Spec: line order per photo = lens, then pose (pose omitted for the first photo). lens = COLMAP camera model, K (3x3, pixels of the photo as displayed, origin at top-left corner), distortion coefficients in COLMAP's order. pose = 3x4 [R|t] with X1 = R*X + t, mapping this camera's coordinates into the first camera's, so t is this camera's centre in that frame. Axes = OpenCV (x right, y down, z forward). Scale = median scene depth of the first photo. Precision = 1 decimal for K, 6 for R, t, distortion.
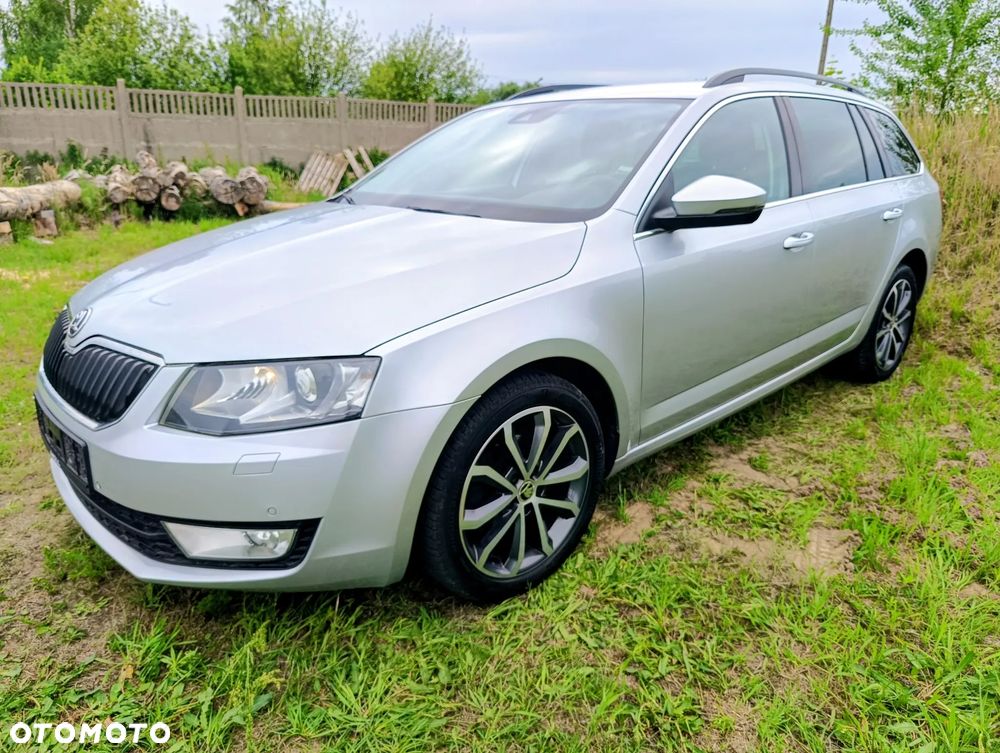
lens RADIAL K [[700.3, 0, 506.5], [0, 700.3, 371.1], [0, 0, 1]] dist [0.056701, -0.067604]
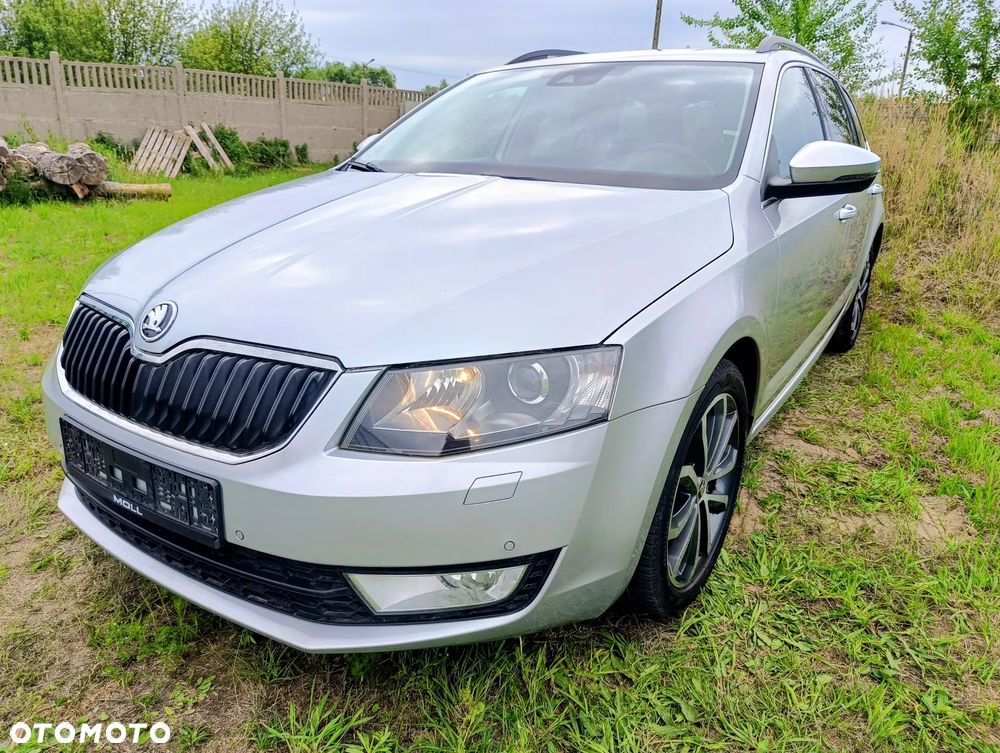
lens RADIAL K [[697.4, 0, 516.0], [0, 697.4, 377.9], [0, 0, 1]] dist [0.056190, -0.064079]
pose [[0.971924, -0.059613, 0.227618, -0.320012], [0.053153, 0.997993, 0.034414, -0.011229], [-0.229213, -0.021350, 0.973142, 0.150214]]
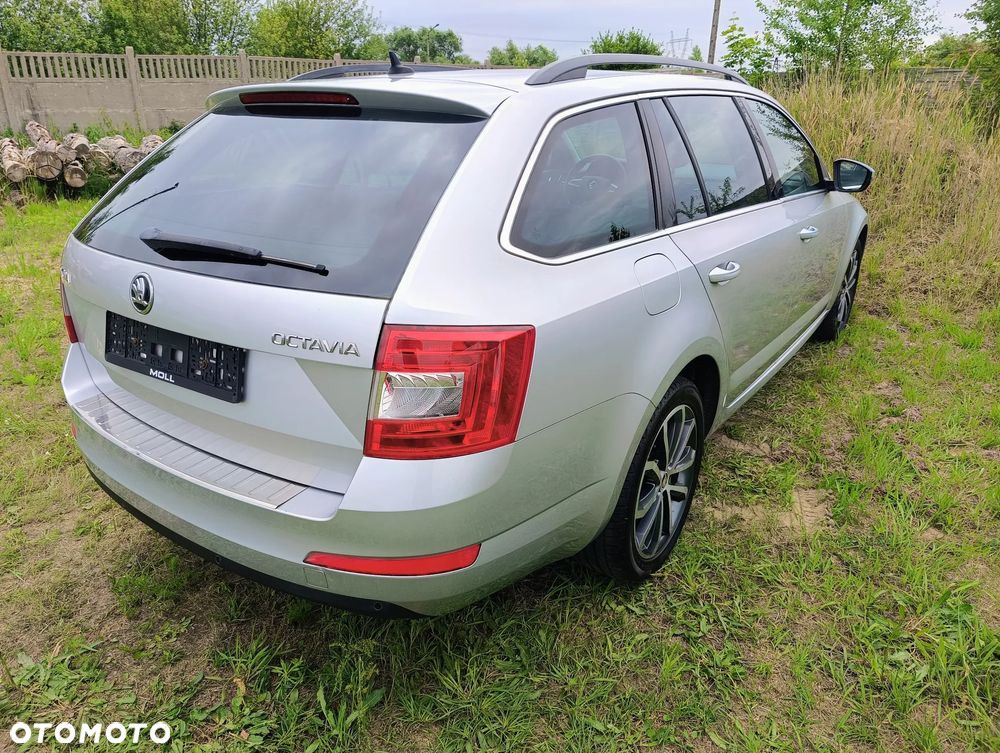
lens RADIAL K [[689.6, 0, 508.7], [0, 689.6, 378.5], [0, 0, 1]] dist [0.063493, -0.061893]
pose [[0.990390, -0.066049, 0.121508, -0.154513], [0.056362, 0.995078, 0.081502, -0.078750], [-0.126294, -0.073871, 0.989239, -0.062933]]
